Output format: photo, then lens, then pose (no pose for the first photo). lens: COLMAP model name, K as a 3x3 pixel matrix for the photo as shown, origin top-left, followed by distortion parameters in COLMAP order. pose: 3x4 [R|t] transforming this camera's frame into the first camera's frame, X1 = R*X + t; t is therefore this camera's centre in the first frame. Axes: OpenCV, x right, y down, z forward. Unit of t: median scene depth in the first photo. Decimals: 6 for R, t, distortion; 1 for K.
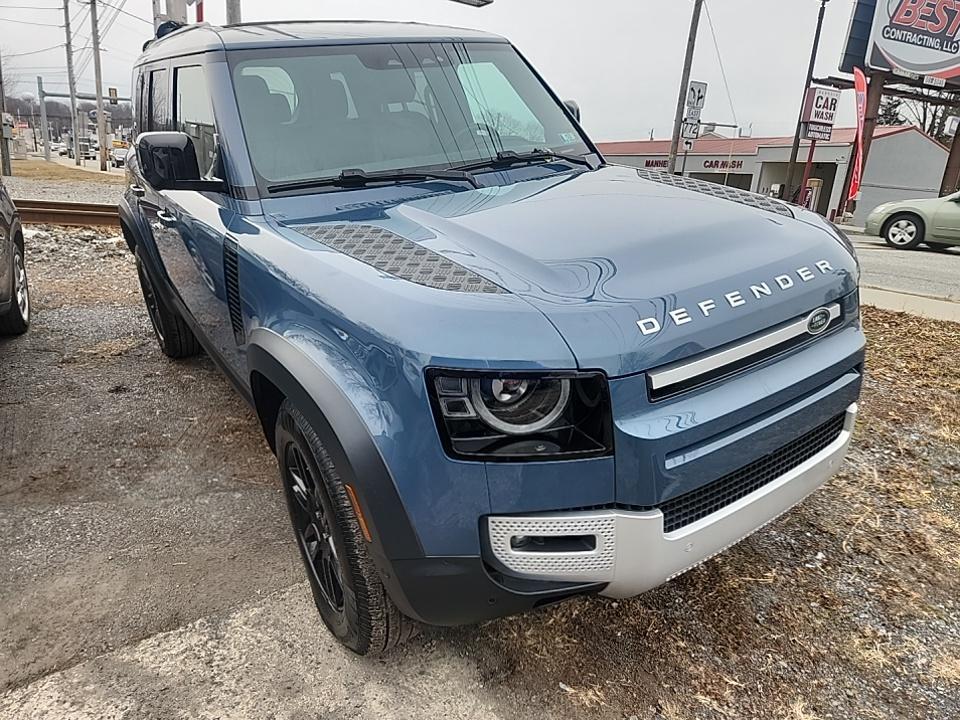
lens RADIAL K [[654.6, 0, 480.0], [0, 654.6, 360.0], [0, 0, 1]] dist [0.021035, -0.001892]
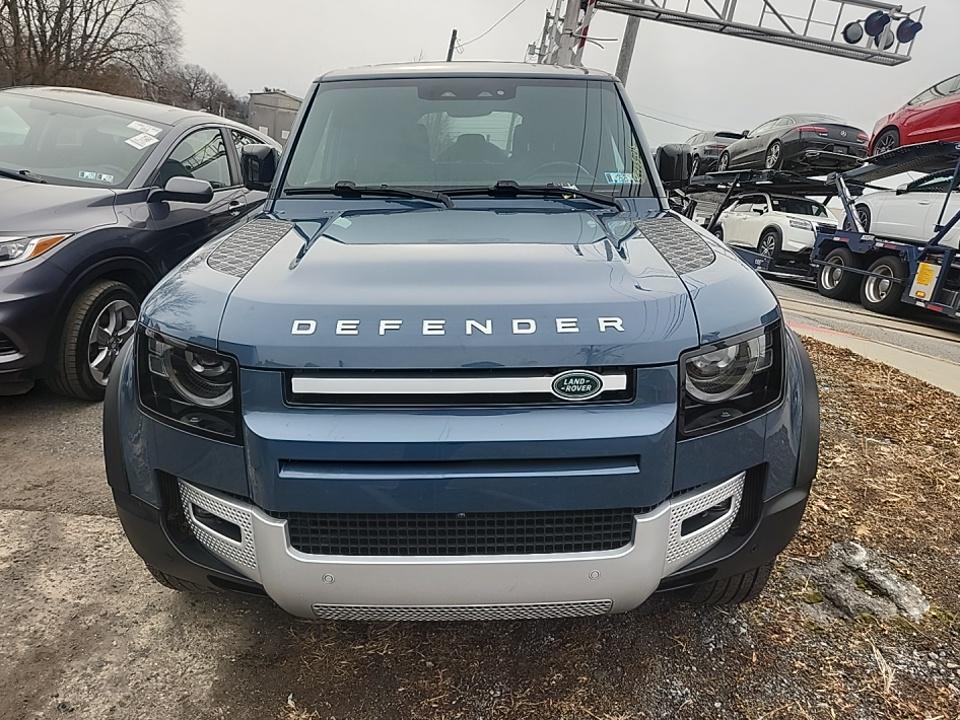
lens RADIAL K [[654.6, 0, 480.0], [0, 654.6, 360.0], [0, 0, 1]] dist [0.021035, -0.001892]
pose [[0.840617, 0.213416, -0.497811, 0.915240], [-0.255130, 0.966768, -0.016357, -0.052864], [0.477777, 0.140757, 0.867131, 0.273683]]
